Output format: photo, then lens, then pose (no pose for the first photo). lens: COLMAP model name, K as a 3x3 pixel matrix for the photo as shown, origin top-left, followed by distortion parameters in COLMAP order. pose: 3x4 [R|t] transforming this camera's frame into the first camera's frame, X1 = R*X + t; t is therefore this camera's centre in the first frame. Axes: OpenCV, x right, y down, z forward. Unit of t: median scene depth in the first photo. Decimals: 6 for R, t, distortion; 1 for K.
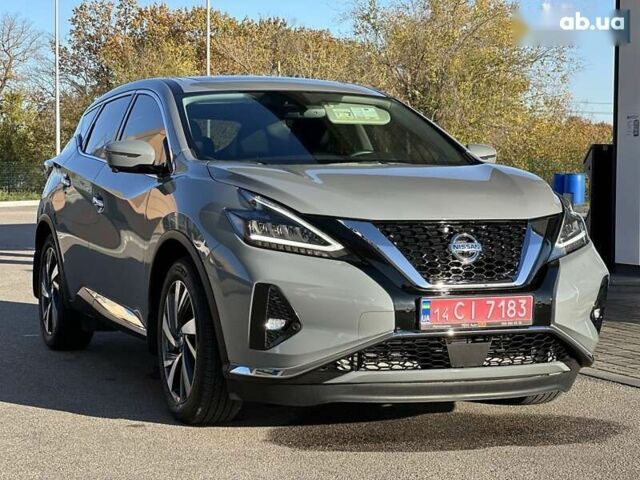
lens RADIAL K [[1402.0, 0, 320.0], [0, 1402.0, 240.0], [0, 0, 1]] dist [-0.013472, 2.942010]
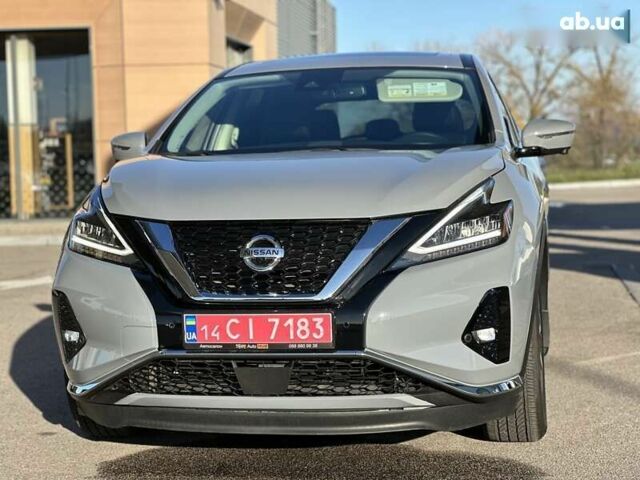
lens RADIAL K [[1416.4, 0, 332.3], [0, 1416.4, 222.6], [0, 0, 1]] dist [-0.069020, 3.177402]
pose [[0.857147, 0.000528, -0.515071, 0.570949], [0.003071, 0.999976, 0.006135, -0.017901], [0.515062, -0.006840, 0.857125, 0.291846]]
